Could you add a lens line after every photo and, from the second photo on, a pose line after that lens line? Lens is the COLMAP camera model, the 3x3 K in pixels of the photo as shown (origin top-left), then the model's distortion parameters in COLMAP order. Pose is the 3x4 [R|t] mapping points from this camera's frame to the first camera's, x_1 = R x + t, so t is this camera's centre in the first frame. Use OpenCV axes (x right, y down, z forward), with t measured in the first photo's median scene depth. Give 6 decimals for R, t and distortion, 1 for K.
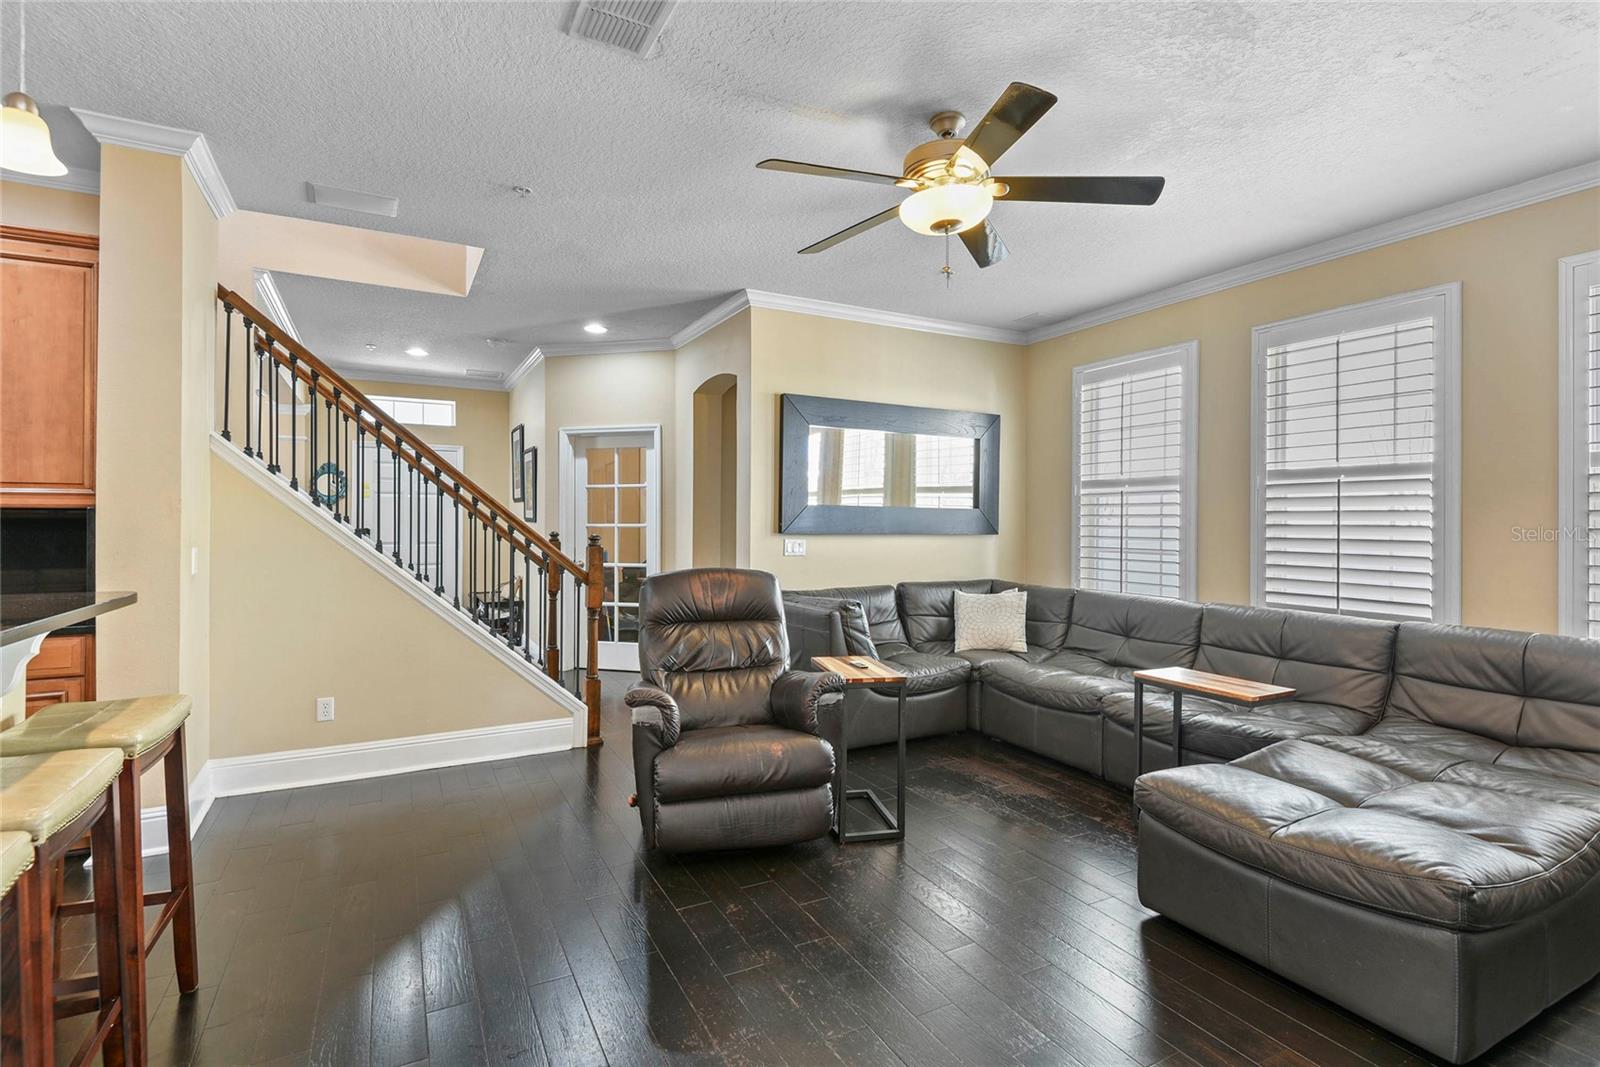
lens RADIAL K [[773.3, 0, 820.6], [0, 773.3, 513.4], [0, 0, 1]] dist [0.002693, -0.000974]
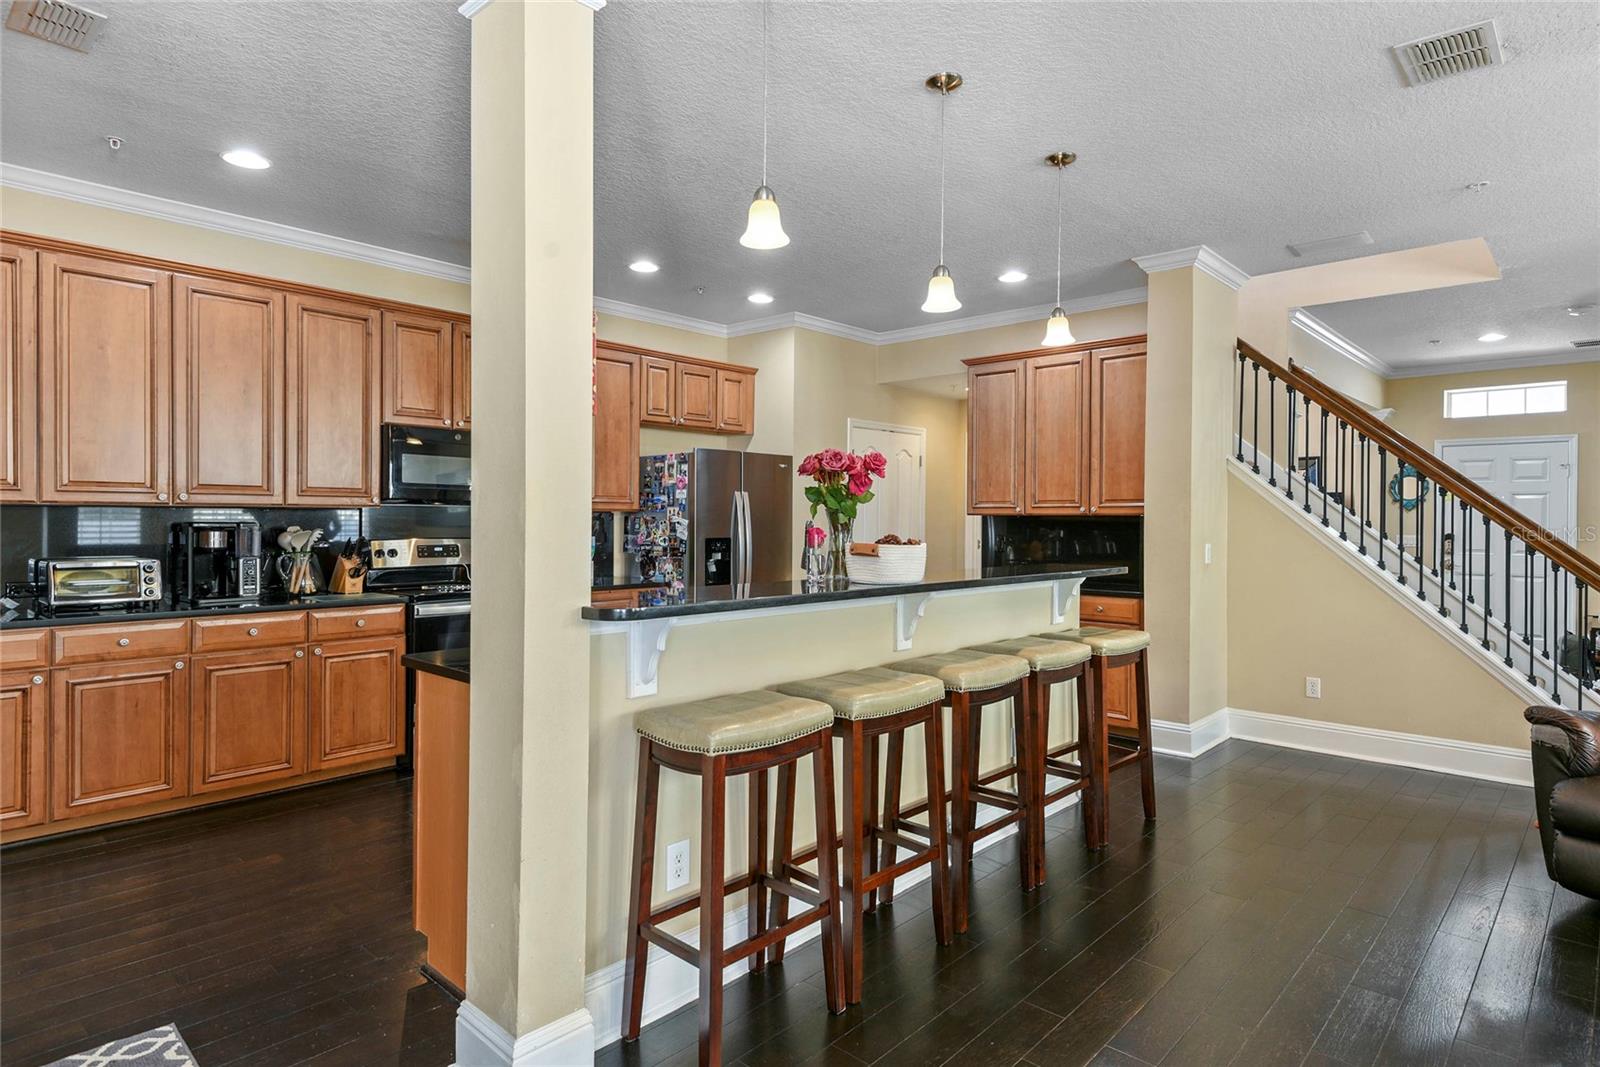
lens RADIAL K [[861.9, 0, 805.5], [0, 861.9, 527.3], [0, 0, 1]] dist [0.018959, -0.001567]
pose [[0.317385, 0.009534, -0.948249, 0.370803], [0.001469, 0.999943, 0.010545, -0.001953], [0.948296, -0.004740, 0.317353, -0.140088]]
